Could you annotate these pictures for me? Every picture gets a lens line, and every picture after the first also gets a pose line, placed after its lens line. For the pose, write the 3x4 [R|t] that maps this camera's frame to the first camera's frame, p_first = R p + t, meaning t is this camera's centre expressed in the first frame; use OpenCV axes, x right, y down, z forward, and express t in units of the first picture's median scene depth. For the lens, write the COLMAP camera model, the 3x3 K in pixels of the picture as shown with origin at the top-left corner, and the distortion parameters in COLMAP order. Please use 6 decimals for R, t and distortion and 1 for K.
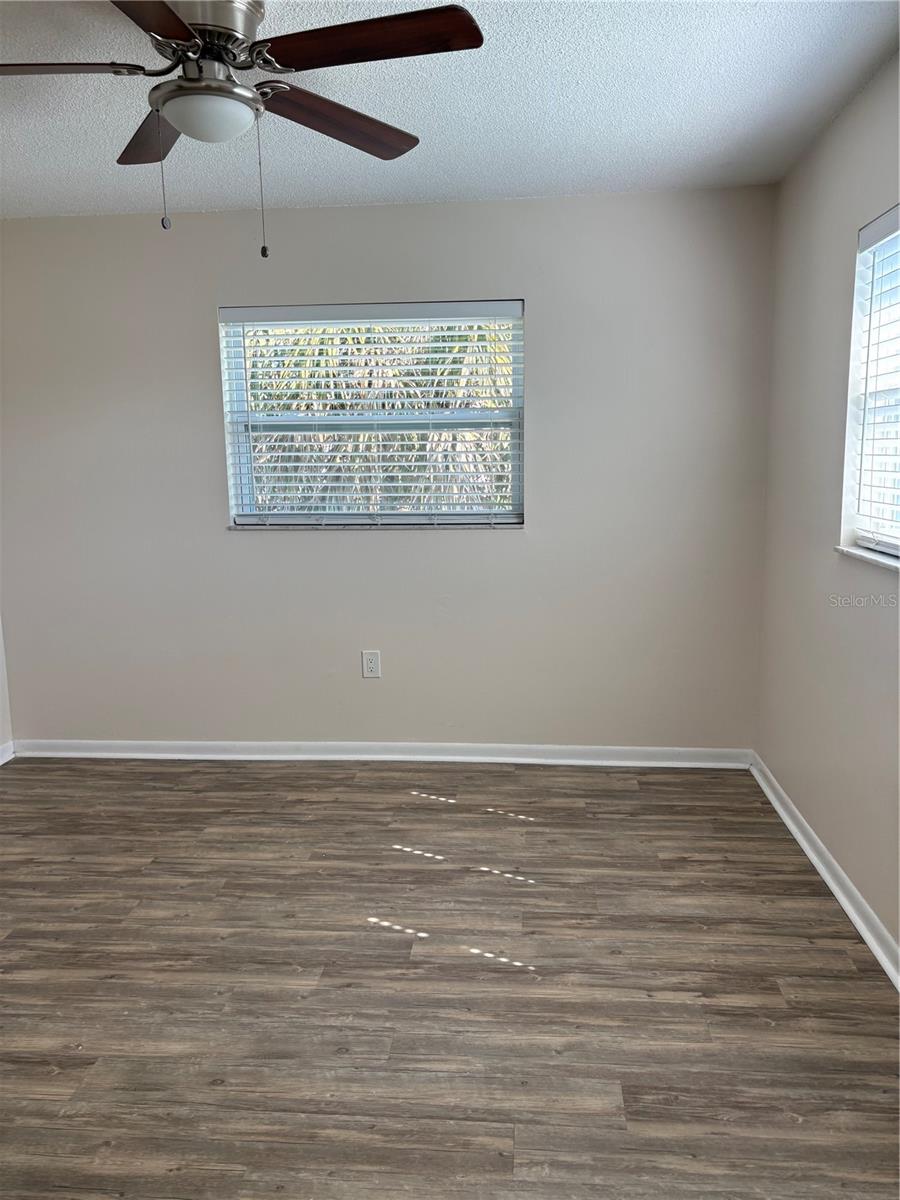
lens RADIAL K [[913.4, 0, 450.6], [0, 913.4, 612.4], [0, 0, 1]] dist [0.043273, -0.040624]
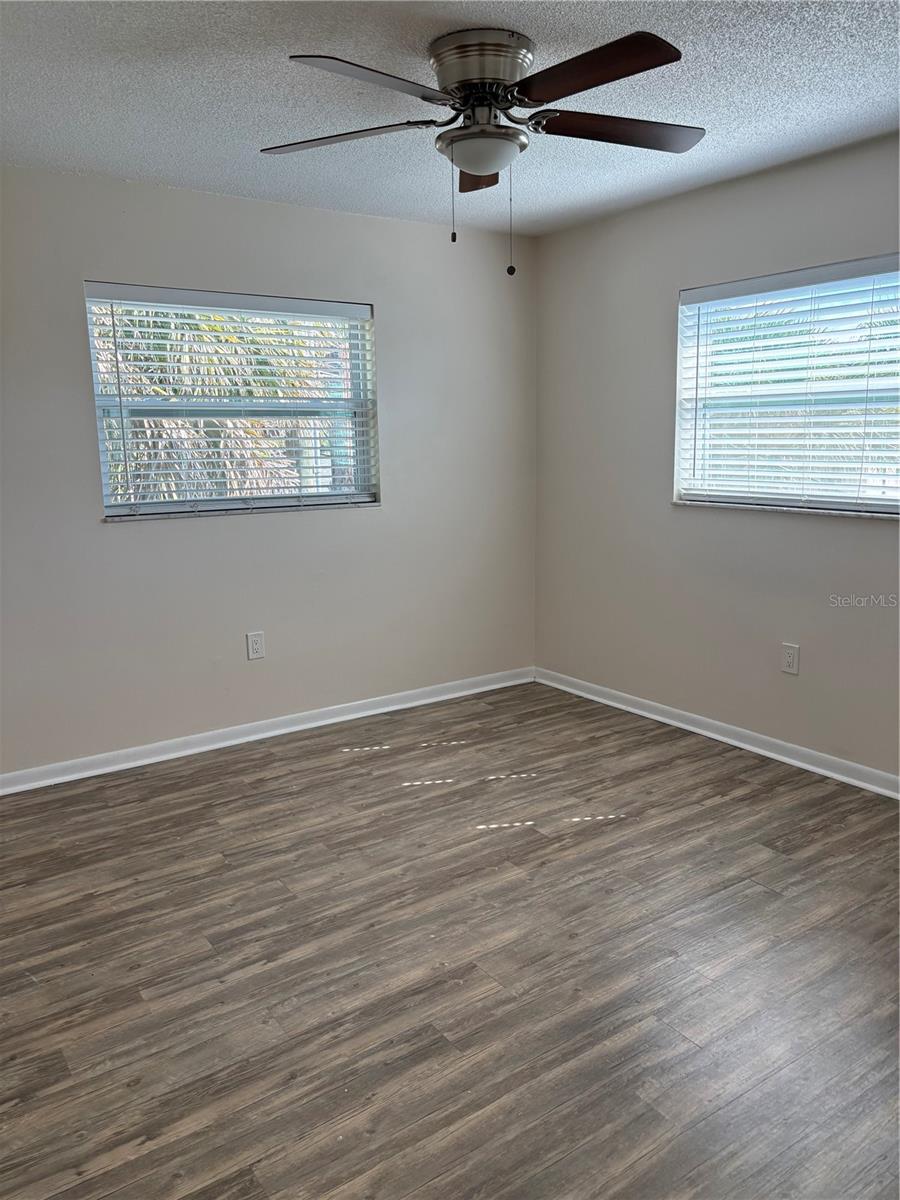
lens RADIAL K [[913.4, 0, 458.2], [0, 913.4, 612.6], [0, 0, 1]] dist [0.043273, -0.040624]
pose [[0.760014, -0.120455, 0.638646, -0.989139], [0.114505, 0.992120, 0.050857, -0.009972], [-0.639739, 0.034476, 0.767818, 0.106656]]
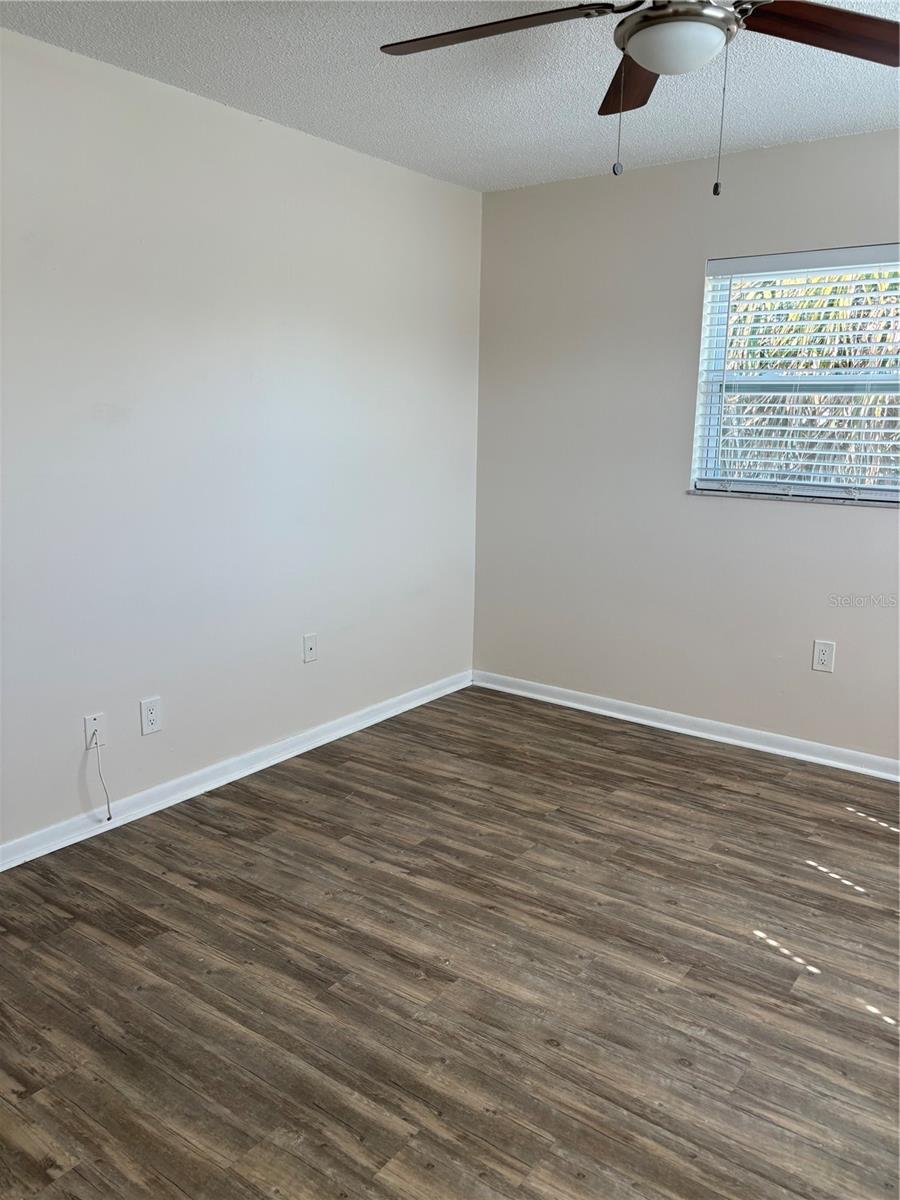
lens RADIAL K [[913.4, 0, 450.5], [0, 913.4, 607.7], [0, 0, 1]] dist [0.043273, -0.040624]
pose [[0.854236, 0.138174, -0.501188, 0.076513], [-0.120449, 0.990405, 0.067753, -0.011230], [0.505741, 0.002490, 0.862682, 0.071856]]
